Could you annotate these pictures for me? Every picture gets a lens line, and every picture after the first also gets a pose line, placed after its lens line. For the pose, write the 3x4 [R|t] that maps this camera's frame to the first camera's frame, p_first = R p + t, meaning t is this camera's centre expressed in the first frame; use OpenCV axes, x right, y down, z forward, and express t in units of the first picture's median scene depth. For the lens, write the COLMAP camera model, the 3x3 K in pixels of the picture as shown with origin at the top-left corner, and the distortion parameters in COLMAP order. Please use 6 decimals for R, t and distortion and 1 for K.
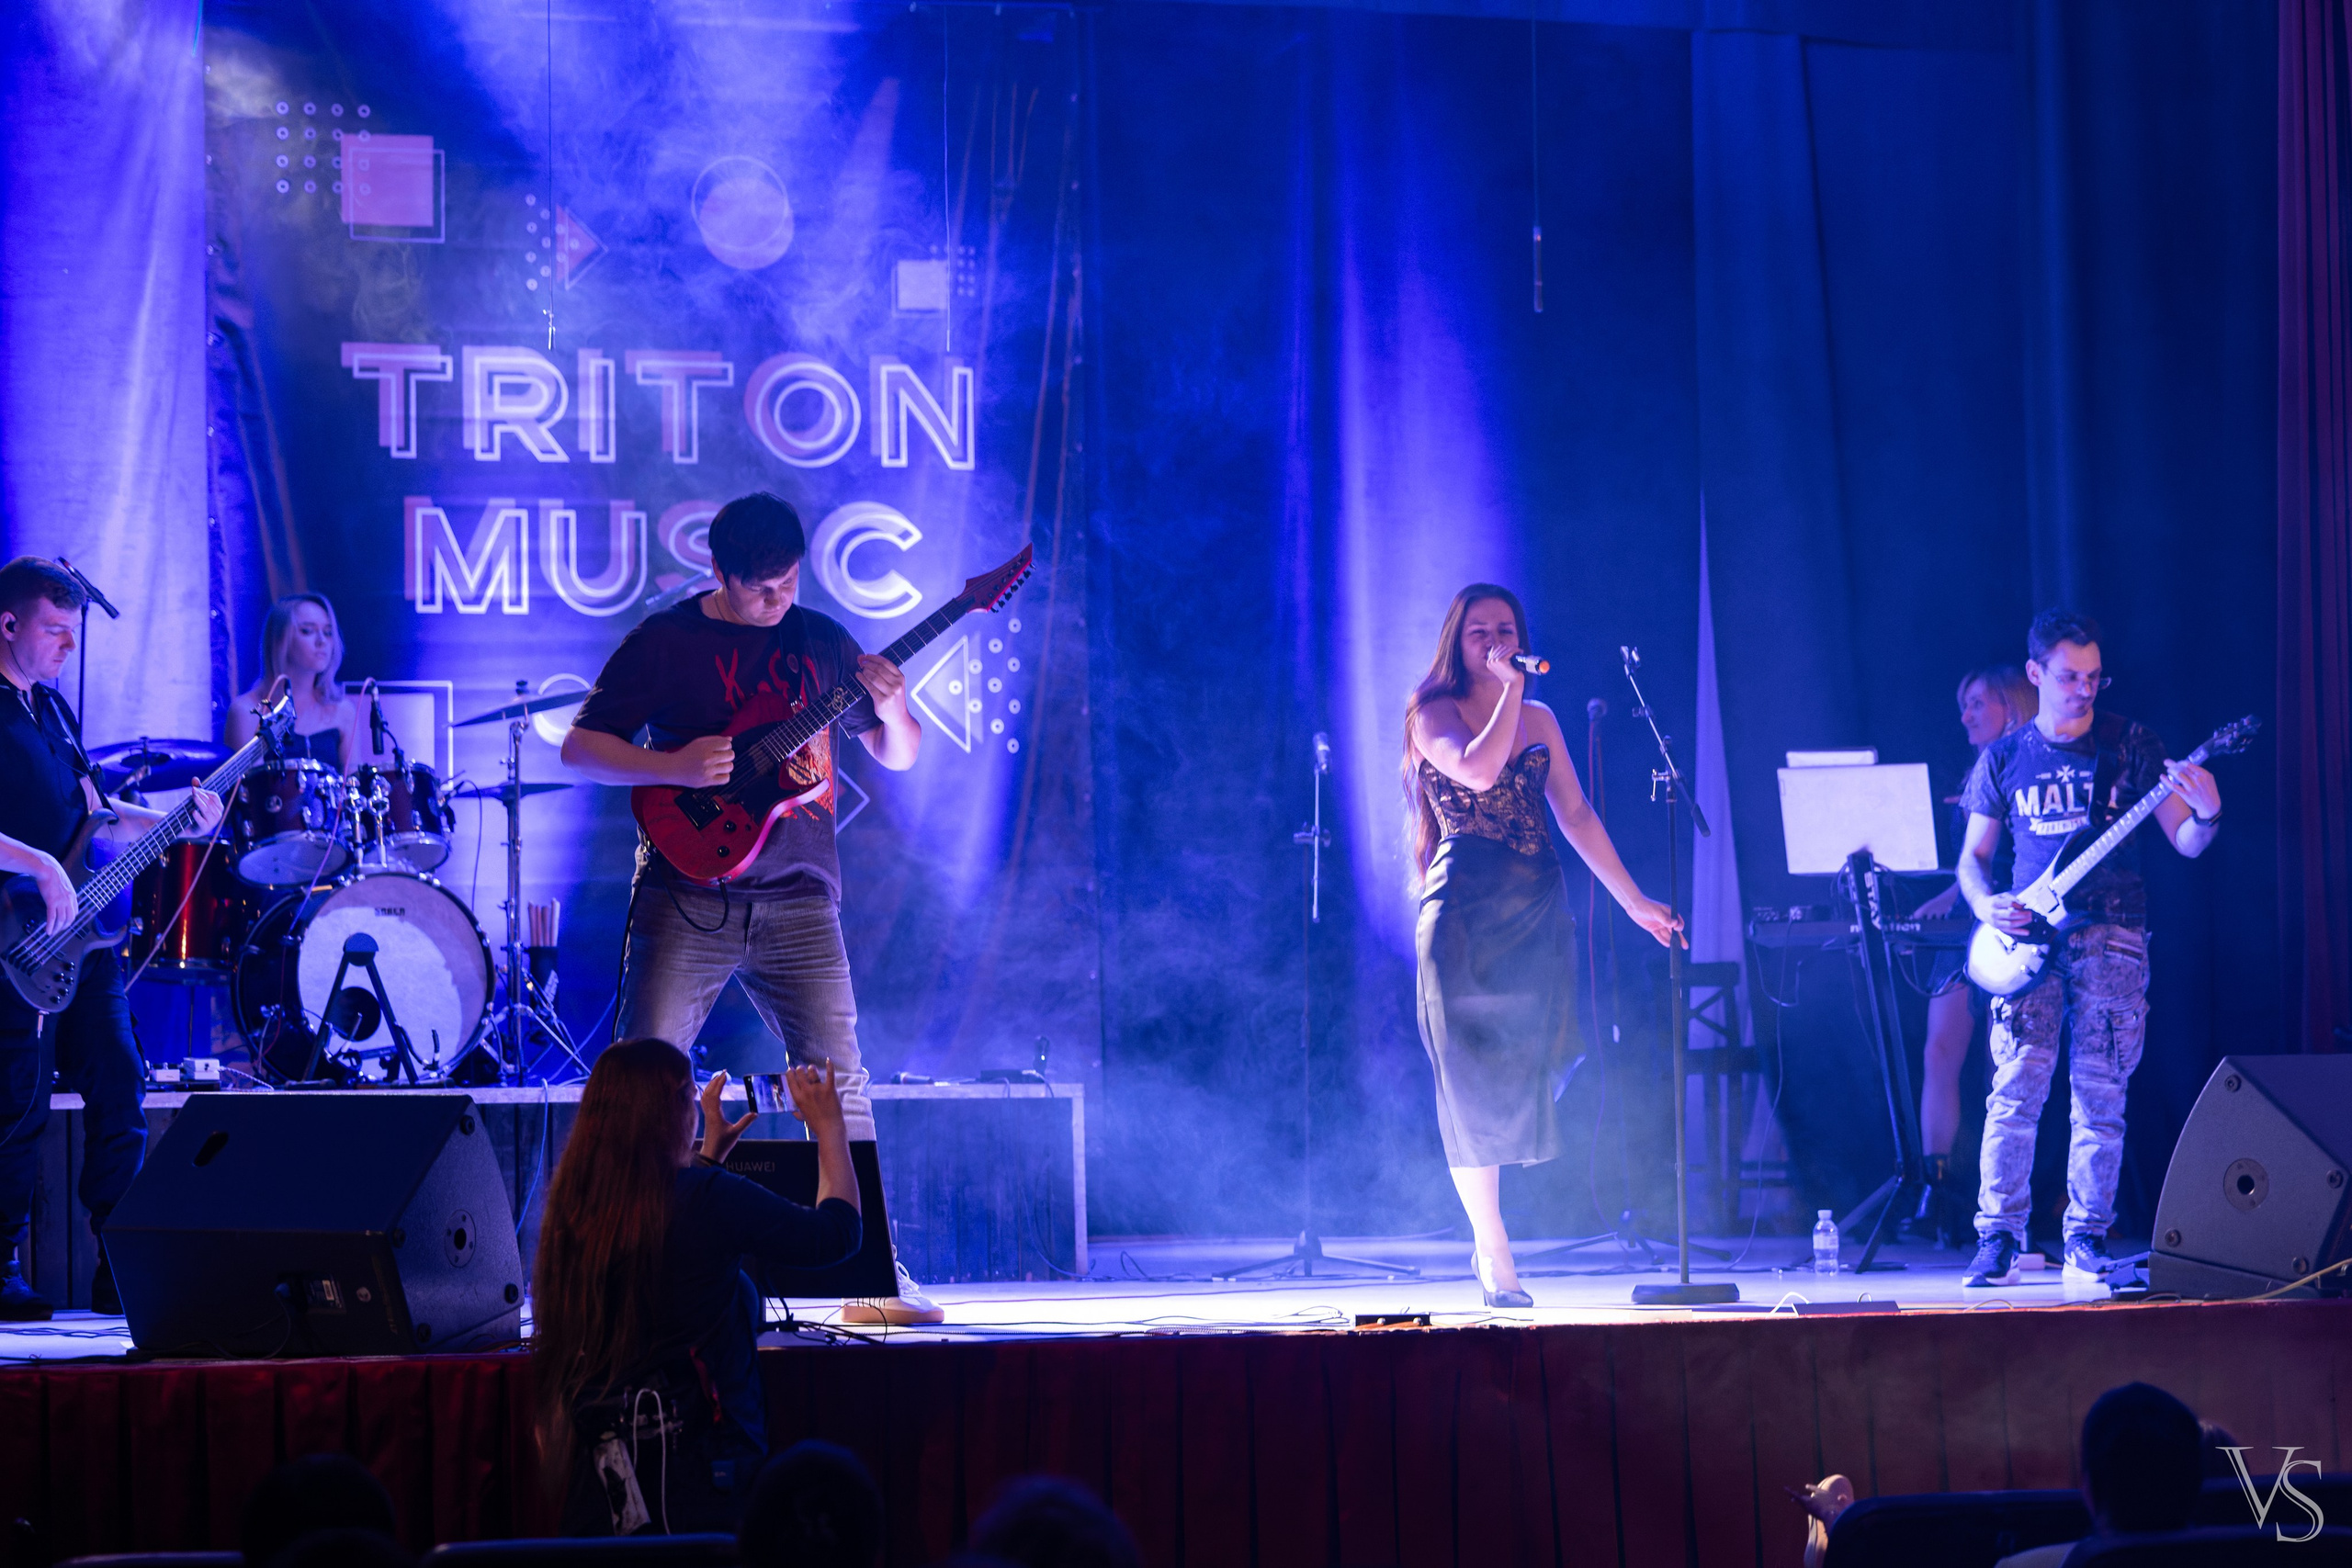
lens RADIAL K [[5543.7, 0, 1228.9], [0, 5543.7, 783.9], [0, 0, 1]] dist [0.050891, 0.220596]
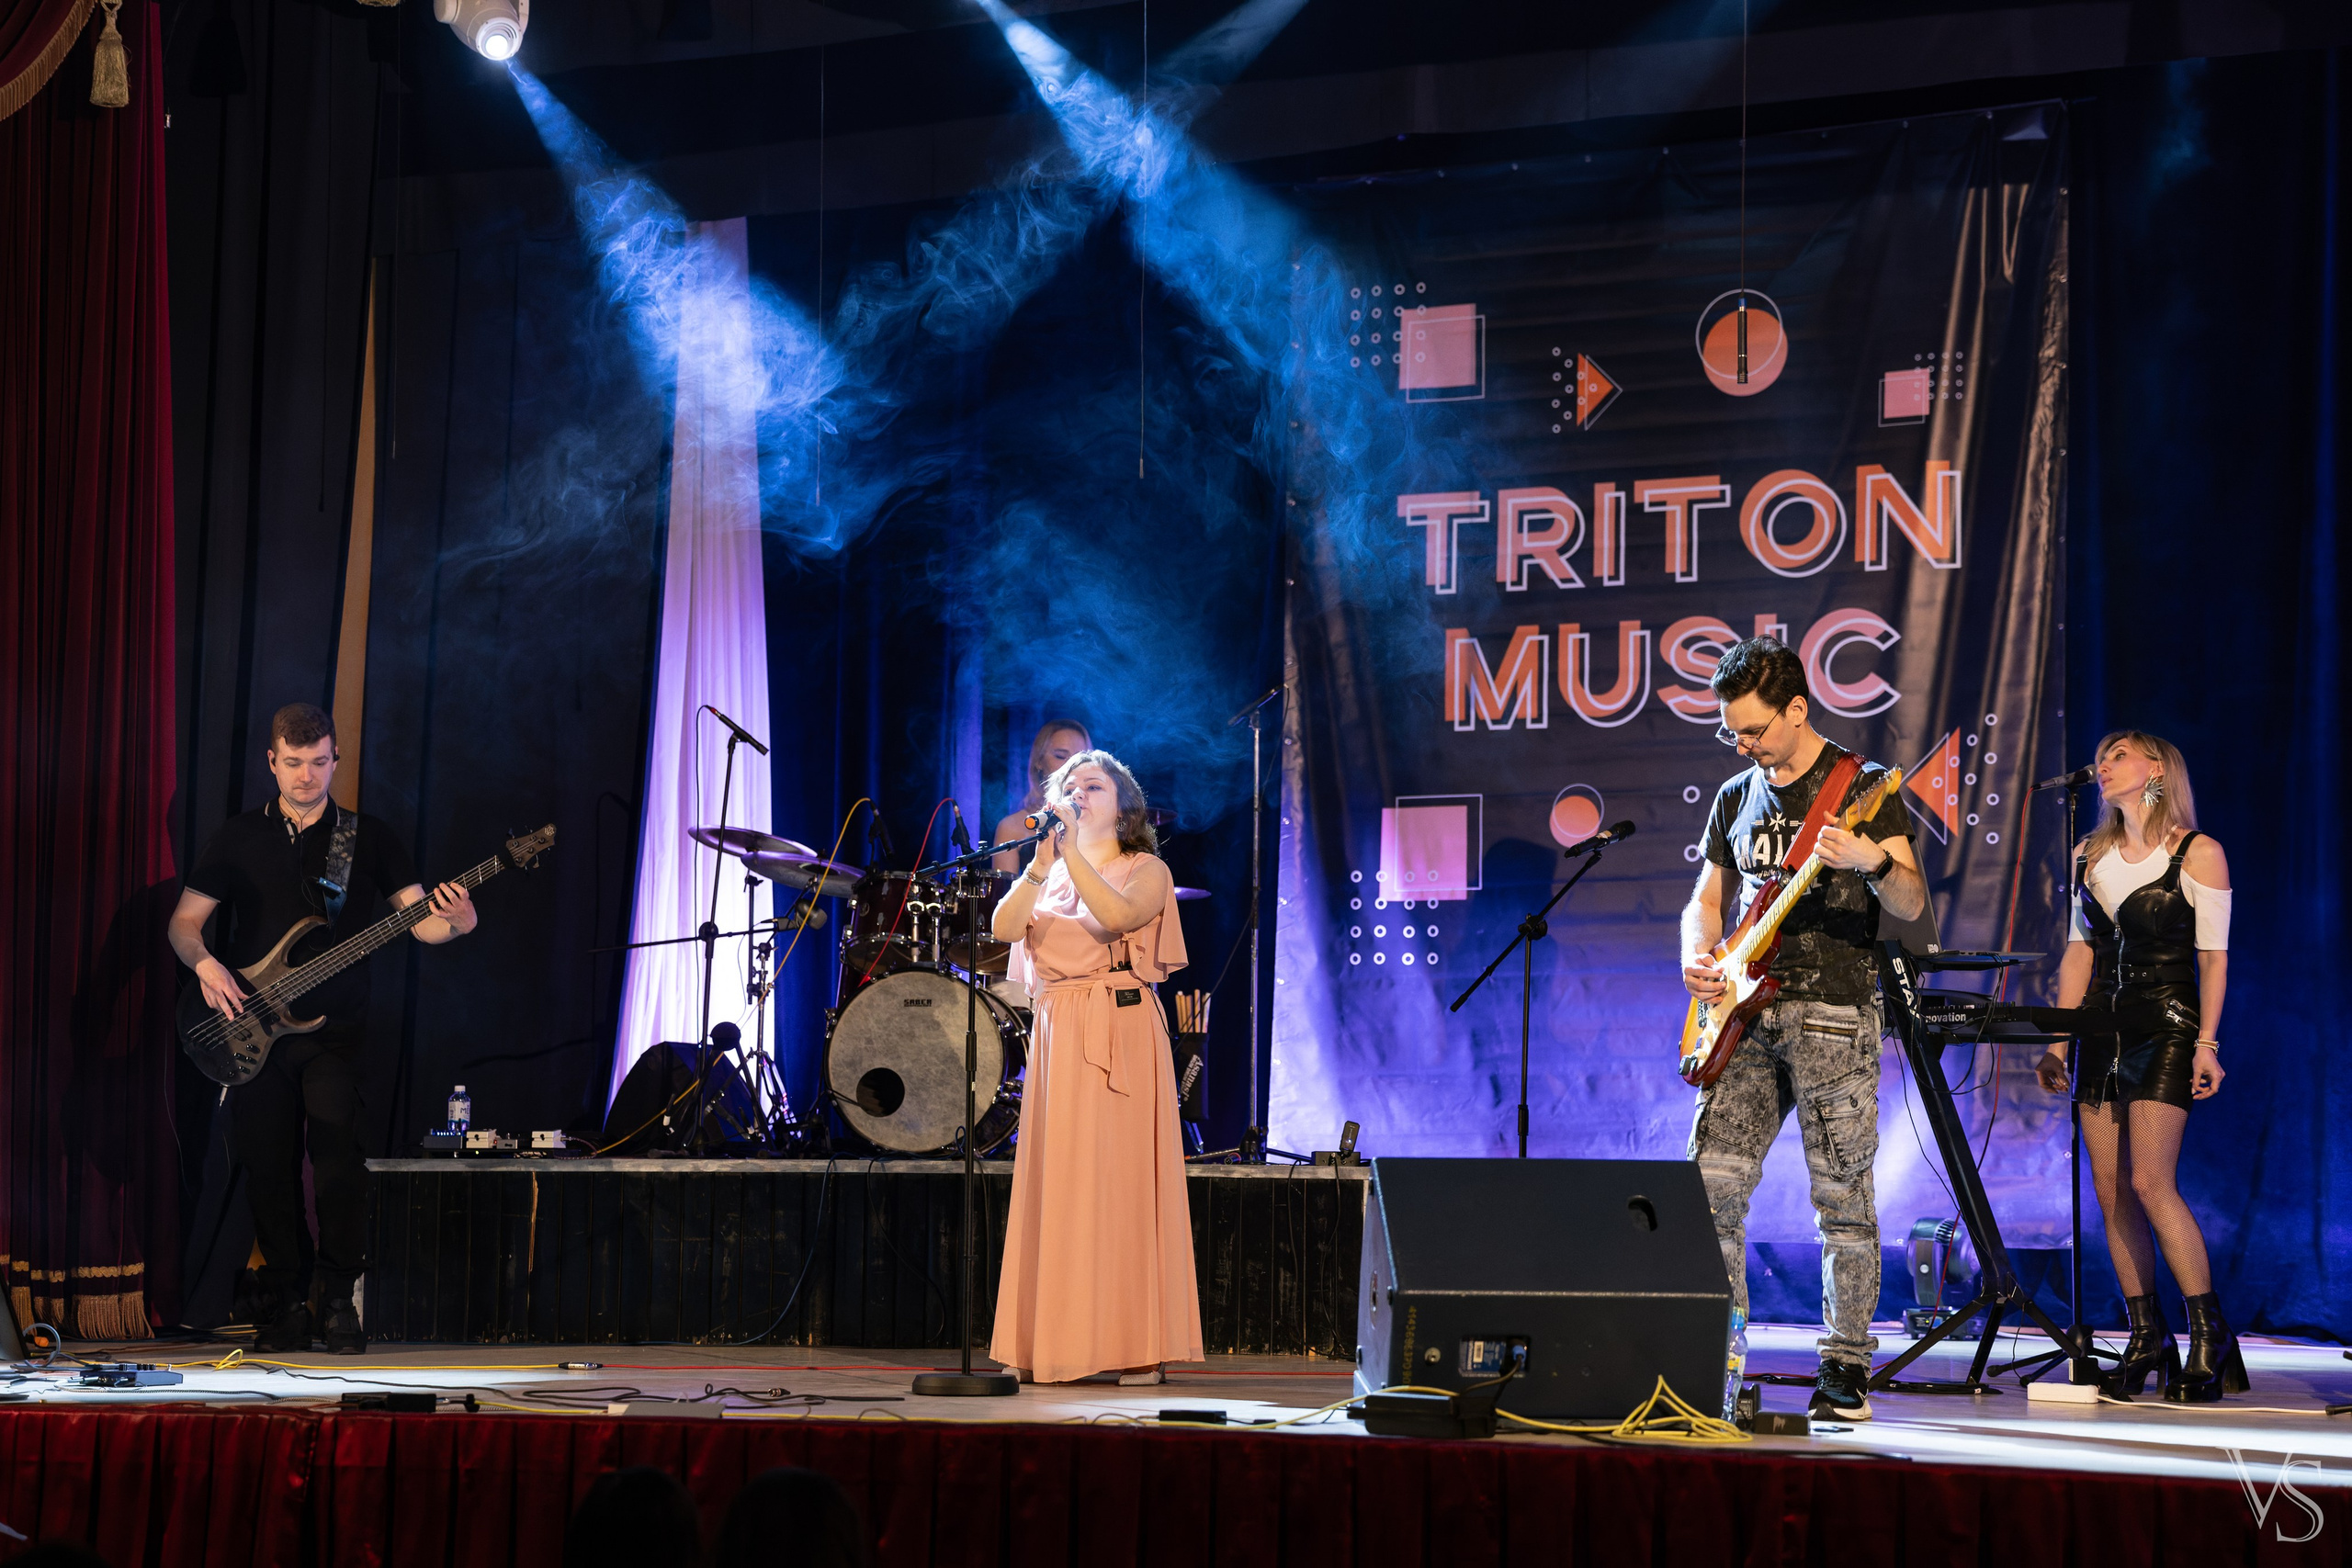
lens RADIAL K [[4665.4, 0, 1176.0], [0, 4665.4, 784.0], [0, 0, 1]] dist [0.327697, 0.258806]
pose [[0.743869, -0.033715, -0.667475, 0.428921], [0.018608, 0.999384, -0.029743, 0.006187], [0.668067, 0.009704, 0.744038, 0.259885]]
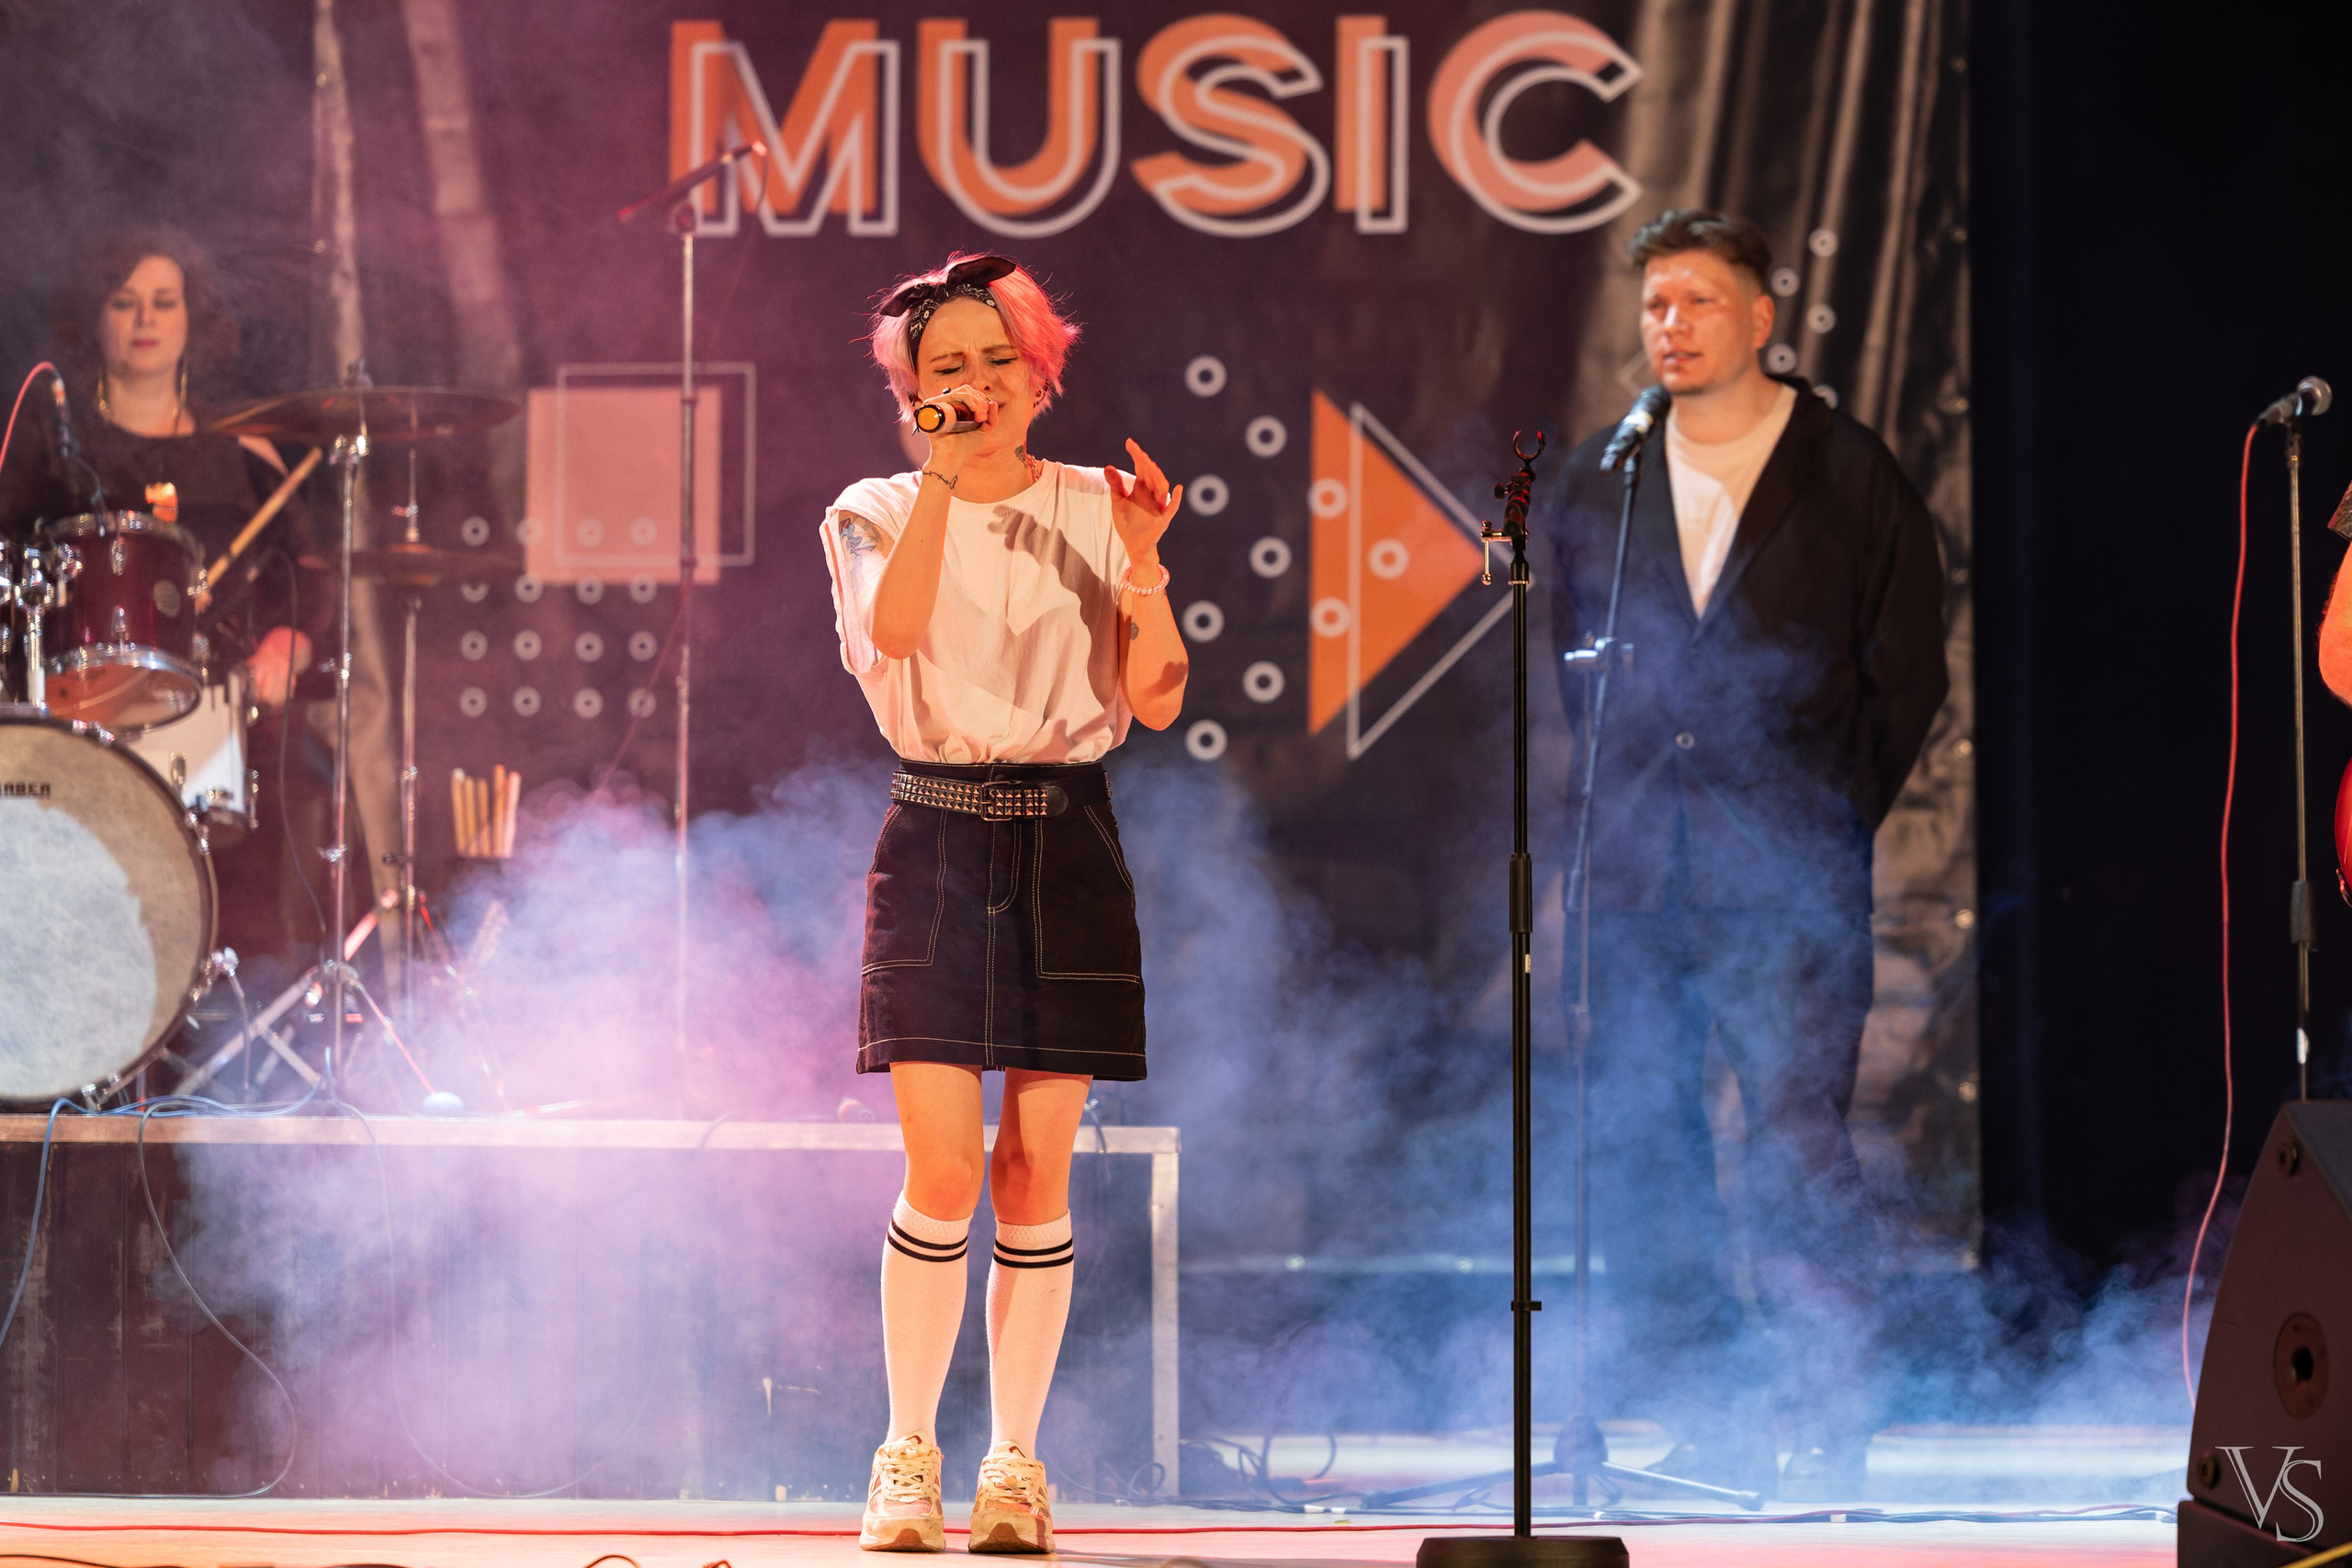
lens RADIAL K [[10506.8, 0, 1176.0], [0, 10506.8, 784.0], [0, 0, 1]] dist [-0.102241, -3.252625]
pose [[0.924608, 0.004414, -0.380894, 0.280378], [0.004289, 0.999749, 0.021996, 0.000111], [0.380896, -0.021971, 0.924357, 0.072084]]
